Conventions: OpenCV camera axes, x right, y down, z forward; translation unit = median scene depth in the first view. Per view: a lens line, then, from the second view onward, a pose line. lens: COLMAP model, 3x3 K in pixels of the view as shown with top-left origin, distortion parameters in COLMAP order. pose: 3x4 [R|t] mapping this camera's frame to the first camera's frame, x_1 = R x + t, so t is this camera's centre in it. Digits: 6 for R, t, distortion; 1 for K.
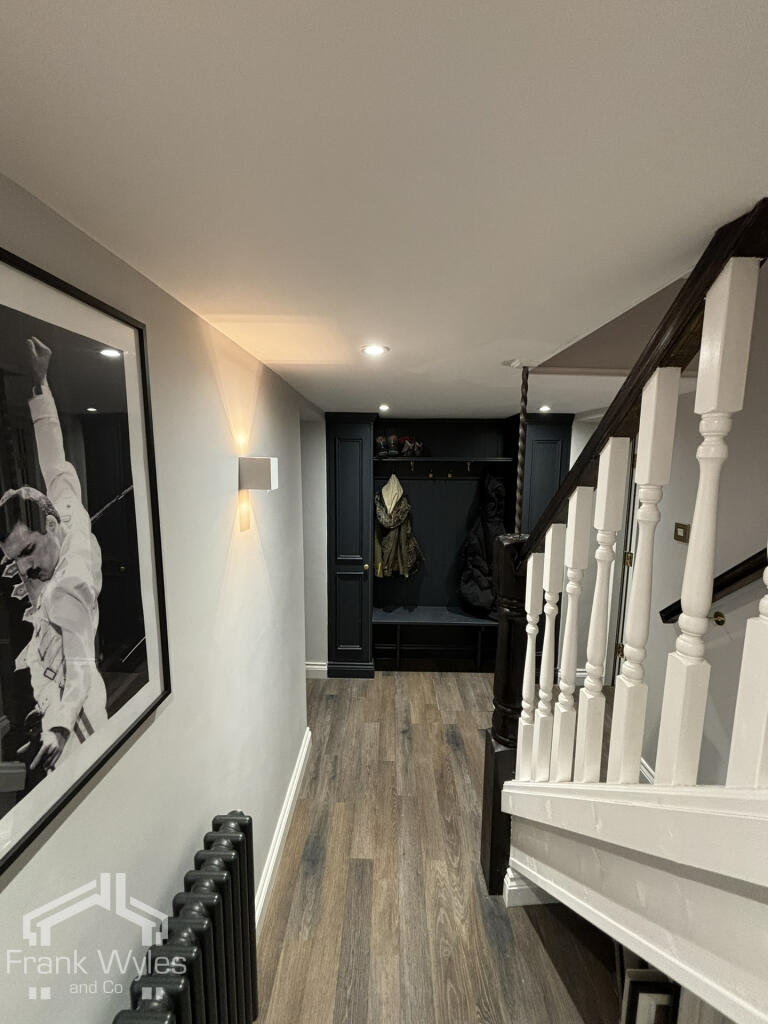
lens RADIAL K [[414.2, 0, 385.4], [0, 414.2, 513.1], [0, 0, 1]] dist [-0.003350, 0.000067]
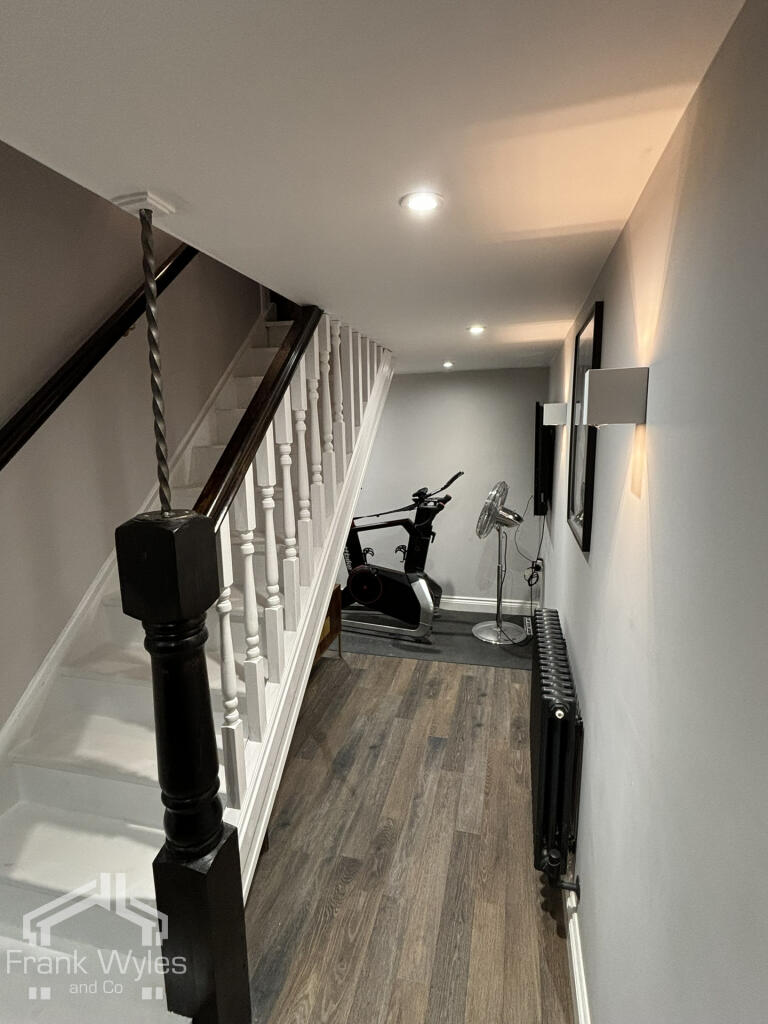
lens RADIAL K [[509.2, 0, 387.1], [0, 509.2, 511.6], [0, 0, 1]] dist [-0.001326, -0.000250]
pose [[-0.972335, -0.024104, 0.232343, -0.174544], [0.045675, 0.955842, 0.290309, -0.159017], [-0.229081, 0.292889, -0.928298, 1.747446]]
